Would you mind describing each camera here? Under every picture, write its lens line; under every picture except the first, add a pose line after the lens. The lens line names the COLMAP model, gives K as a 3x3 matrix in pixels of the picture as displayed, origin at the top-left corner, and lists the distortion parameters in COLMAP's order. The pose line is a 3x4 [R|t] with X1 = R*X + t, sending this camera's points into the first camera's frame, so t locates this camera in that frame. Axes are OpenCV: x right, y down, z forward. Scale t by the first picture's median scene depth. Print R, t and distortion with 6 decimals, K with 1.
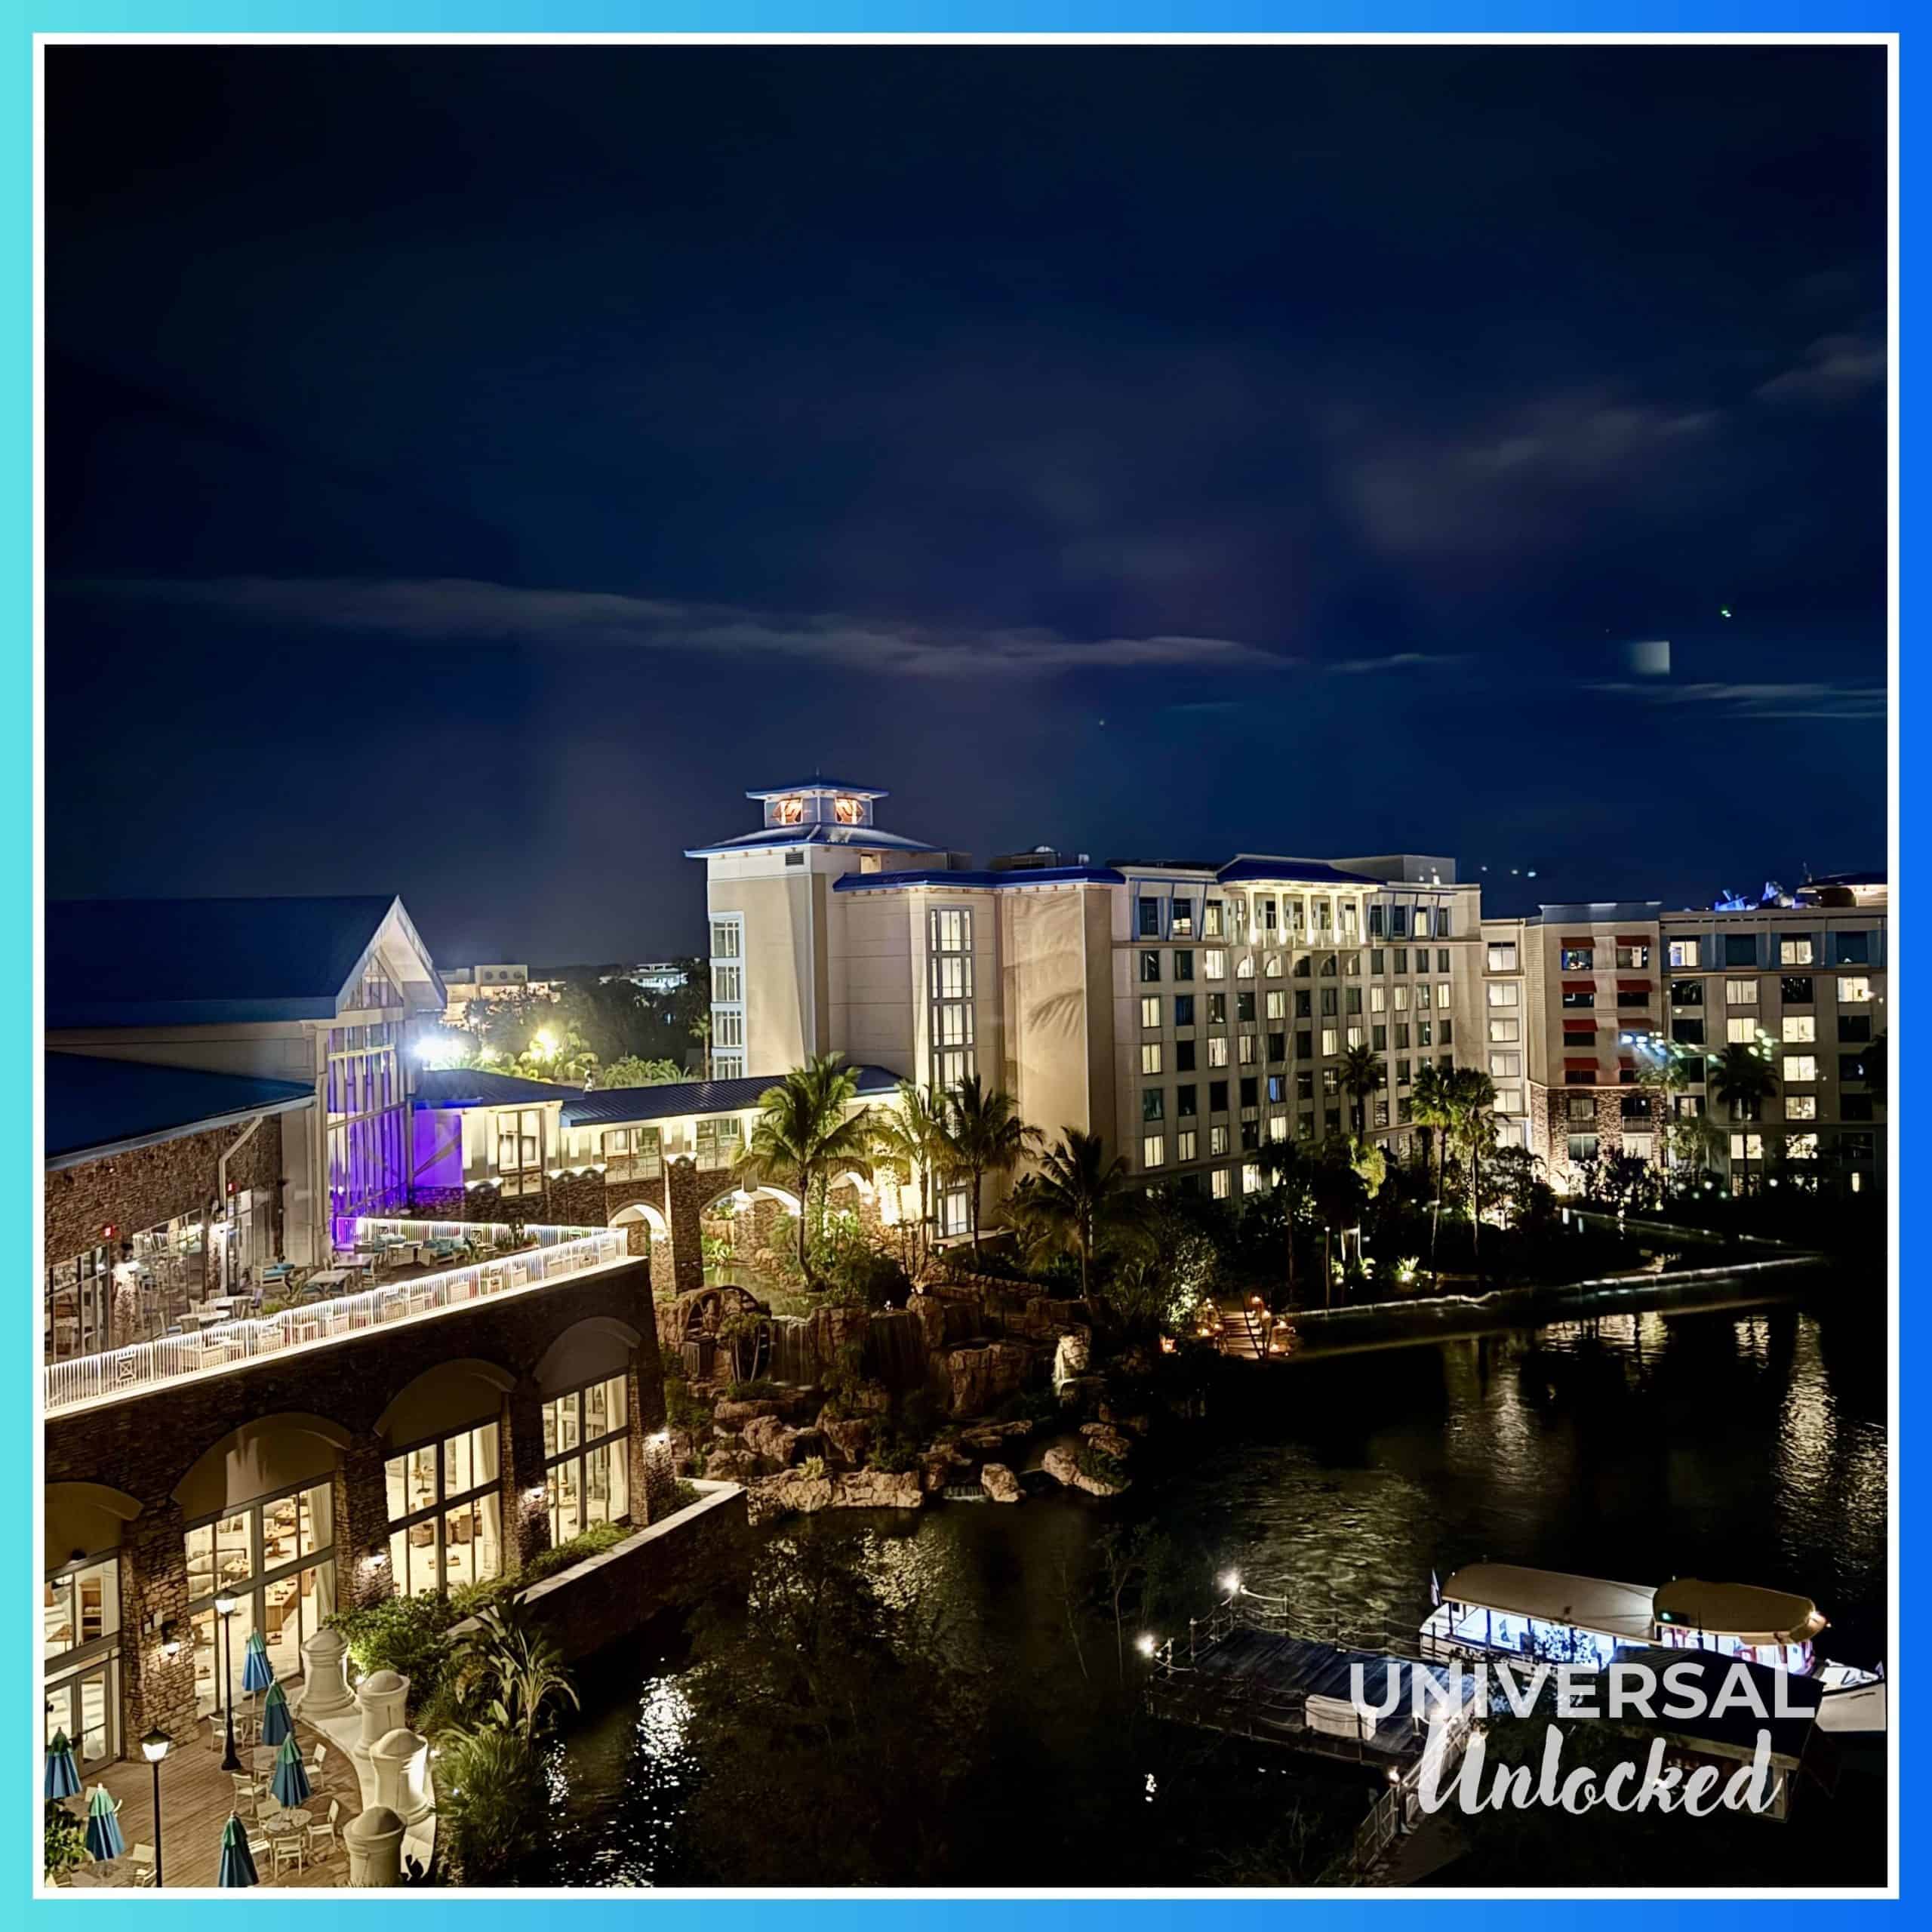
lens RADIAL K [[1713.4, 0, 962.5], [0, 1713.4, 935.0], [0, 0, 1]] dist [0.121122, -0.280442]
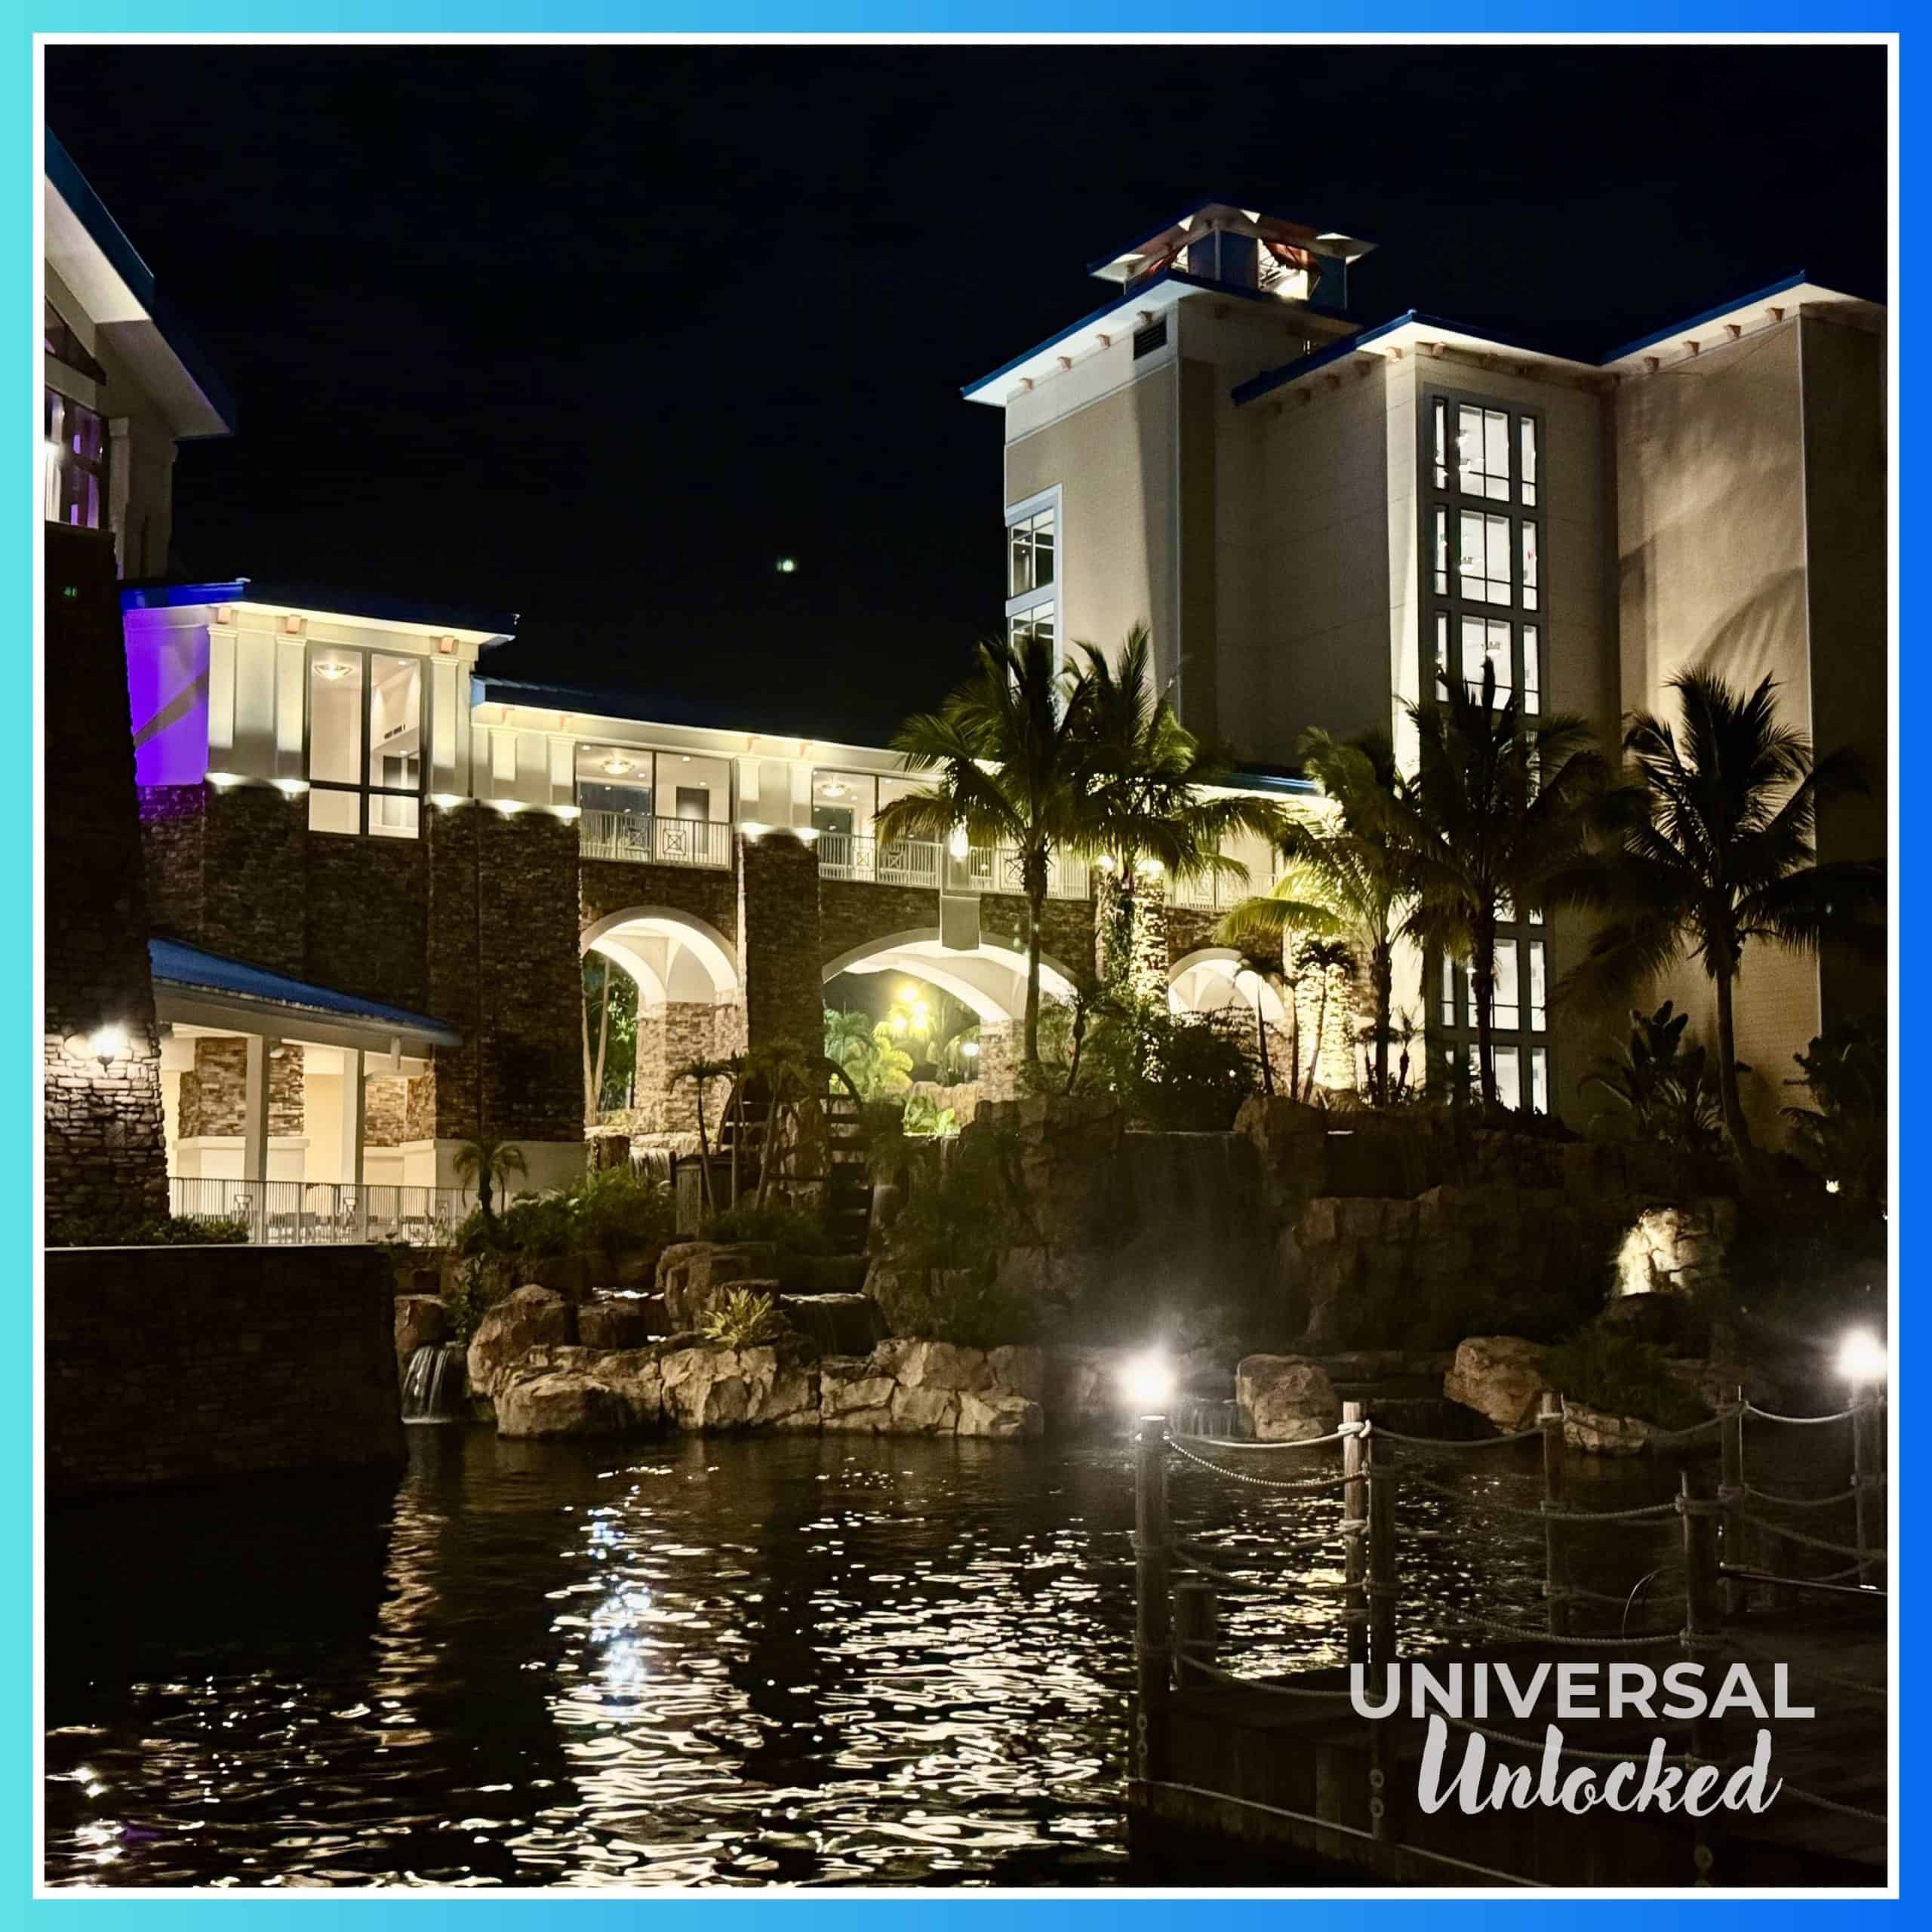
lens RADIAL K [[2447.4, 0, 965.0], [0, 2447.4, 1011.5], [0, 0, 1]] dist [0.060778, 0.008872]
pose [[0.941405, -0.005545, -0.337232, 0.098043], [-0.018210, 0.997571, -0.067239, 0.226770], [0.336785, 0.069440, 0.939017, 0.449120]]
